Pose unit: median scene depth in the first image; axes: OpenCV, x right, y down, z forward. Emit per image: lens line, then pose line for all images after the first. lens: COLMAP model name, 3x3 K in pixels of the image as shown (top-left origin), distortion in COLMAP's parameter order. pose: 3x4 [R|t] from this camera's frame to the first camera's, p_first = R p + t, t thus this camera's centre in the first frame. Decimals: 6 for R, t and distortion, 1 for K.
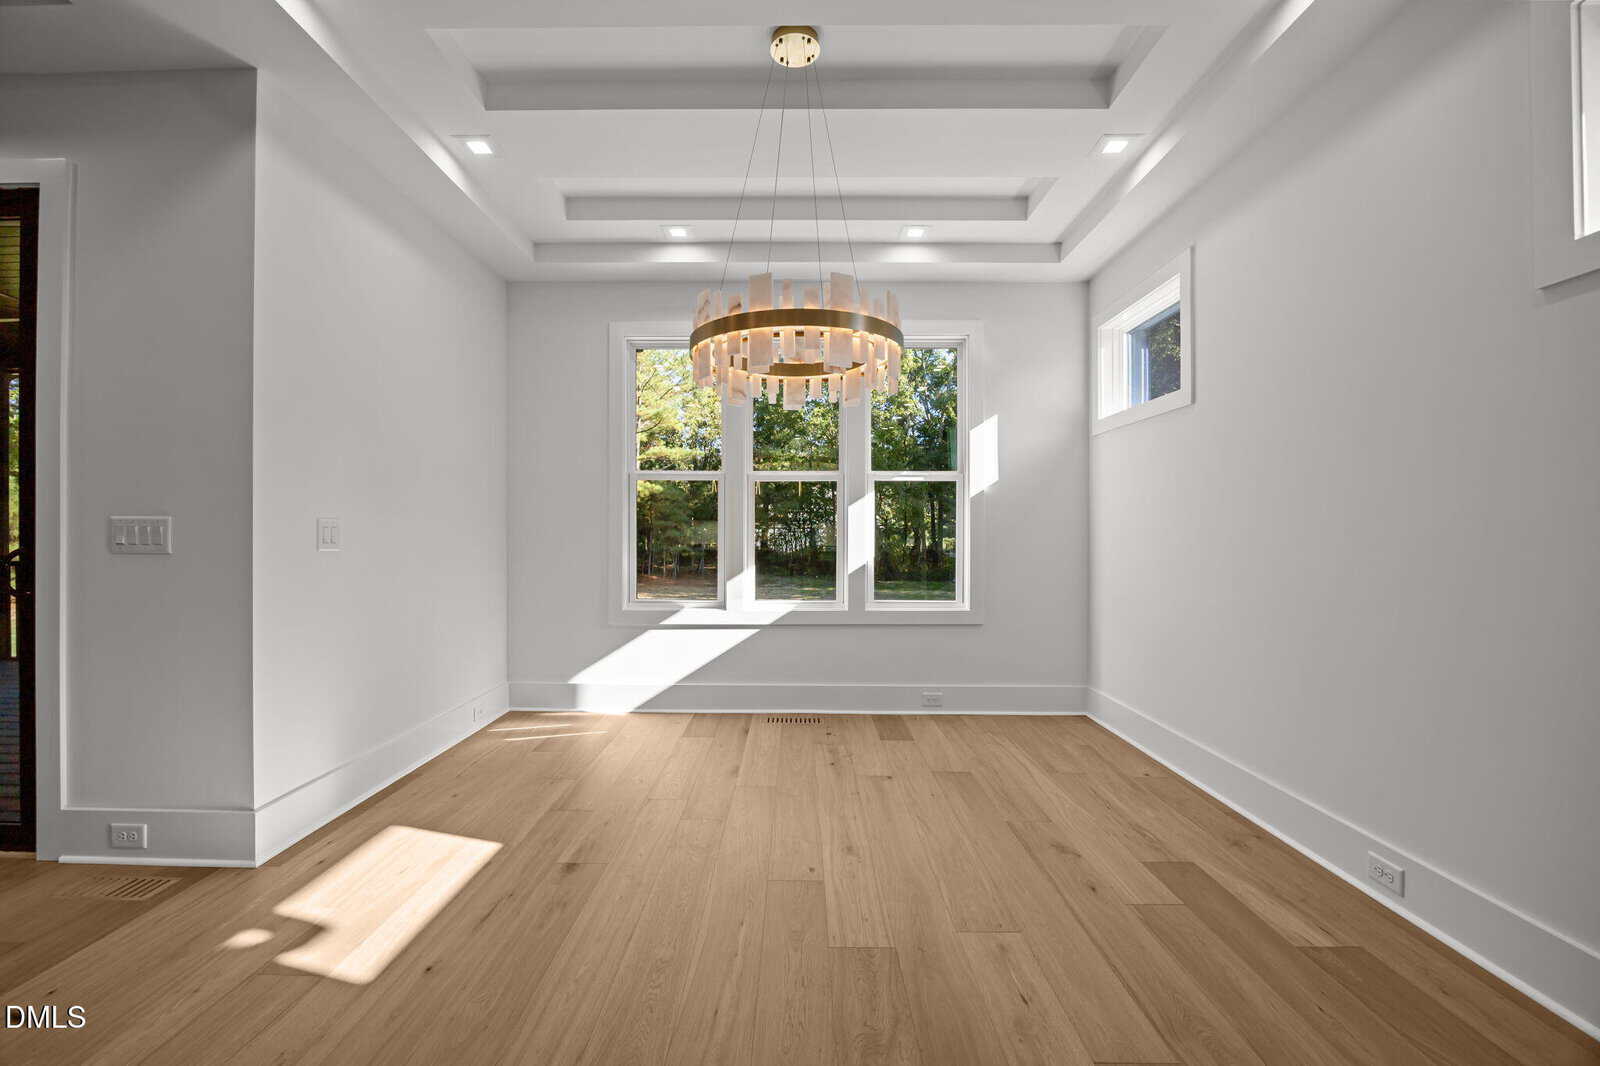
lens RADIAL K [[663.2, 0, 780.0], [0, 663.2, 532.8], [0, 0, 1]] dist [-0.016908, 0.007039]
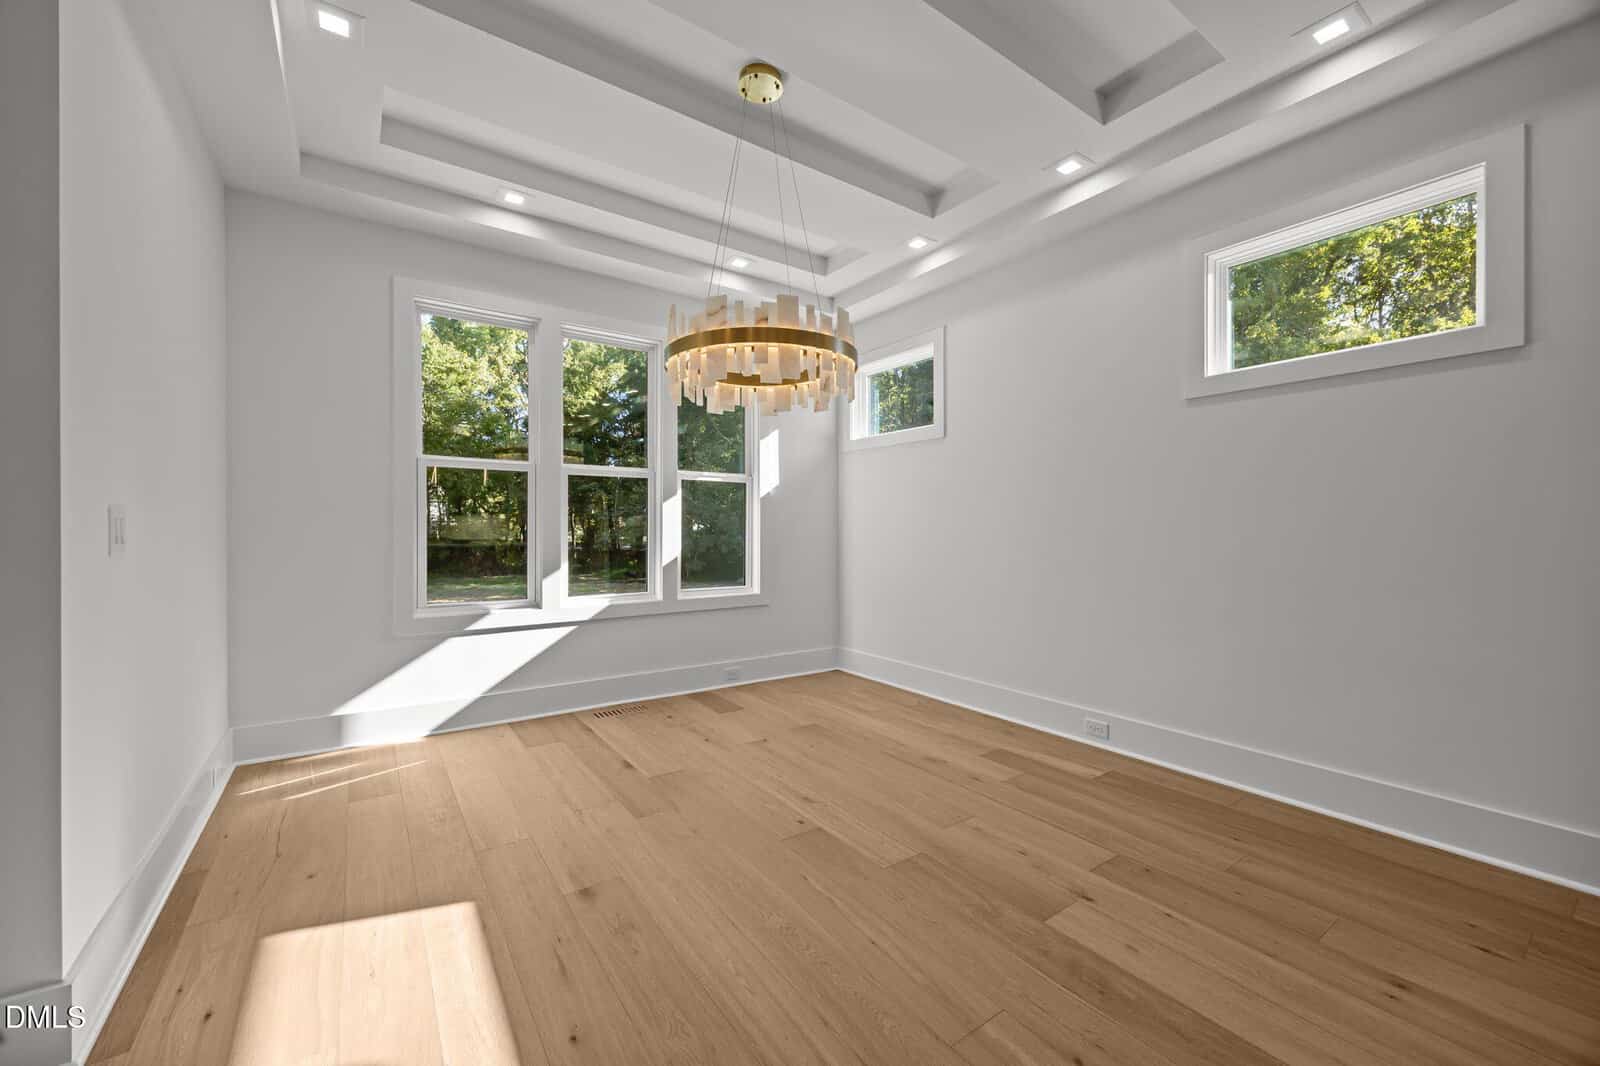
lens RADIAL K [[622.5, 0, 783.2], [0, 622.5, 529.1], [0, 0, 1]] dist [0.002148, 0.000084]
pose [[0.815813, -0.001198, 0.578314, -0.328002], [-0.000977, 0.999994, 0.003450, -0.000944], [-0.578314, -0.003380, 0.815807, 0.076362]]
